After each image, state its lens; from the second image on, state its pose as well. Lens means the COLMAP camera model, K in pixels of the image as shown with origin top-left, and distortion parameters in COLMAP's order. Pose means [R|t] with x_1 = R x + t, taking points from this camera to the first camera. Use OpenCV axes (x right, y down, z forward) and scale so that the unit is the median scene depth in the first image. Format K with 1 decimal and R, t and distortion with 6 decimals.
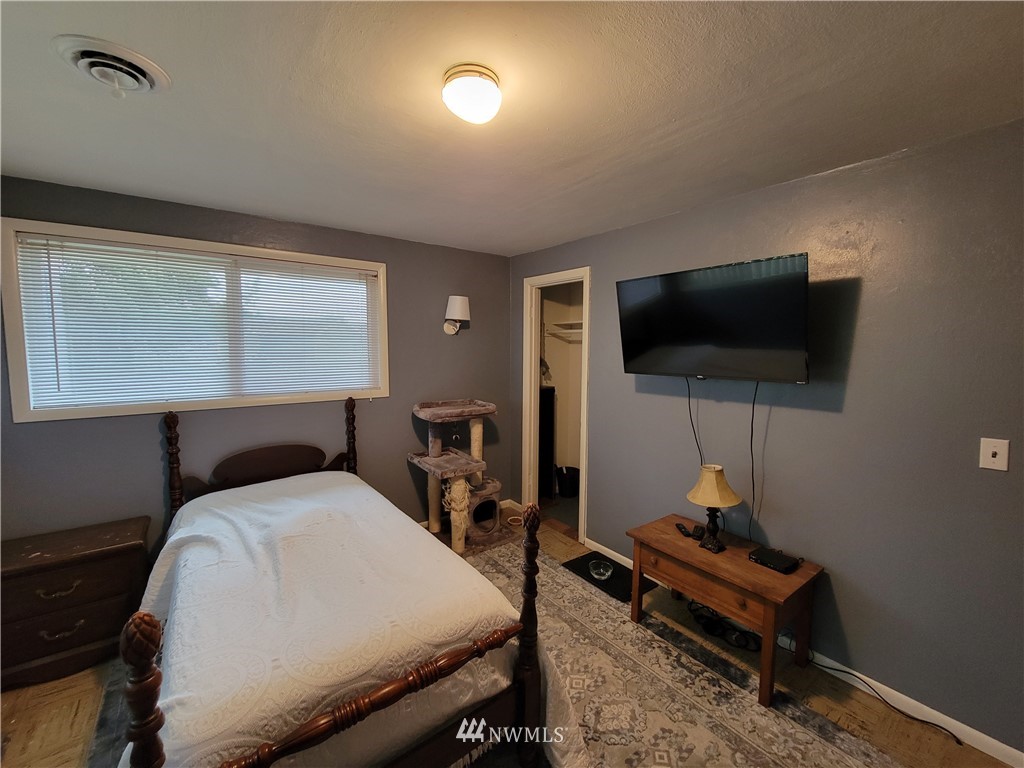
lens RADIAL K [[412.7, 0, 511.5], [0, 412.7, 379.9], [0, 0, 1]] dist [-0.000504, -0.002878]
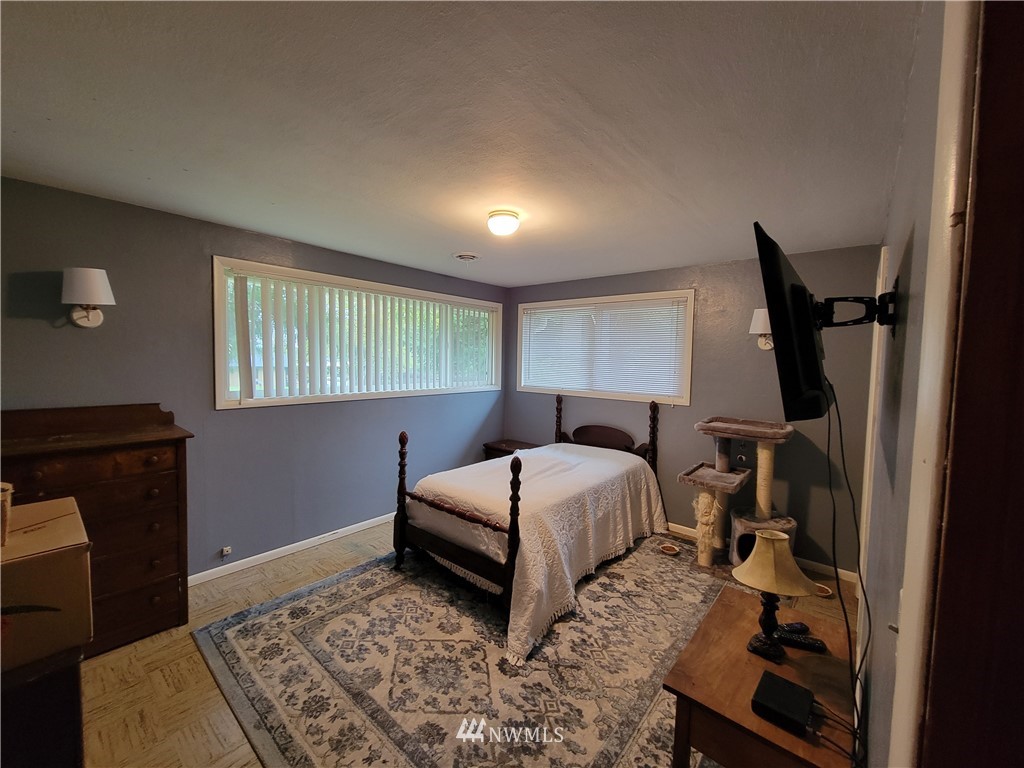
lens RADIAL K [[412.7, 0, 508.7], [0, 412.7, 383.9], [0, 0, 1]] dist [-0.000504, -0.002878]
pose [[0.230798, 0.057680, -0.971291, 0.739570], [-0.097728, 0.994568, 0.035840, -0.012600], [0.968081, 0.086650, 0.235181, 0.274769]]
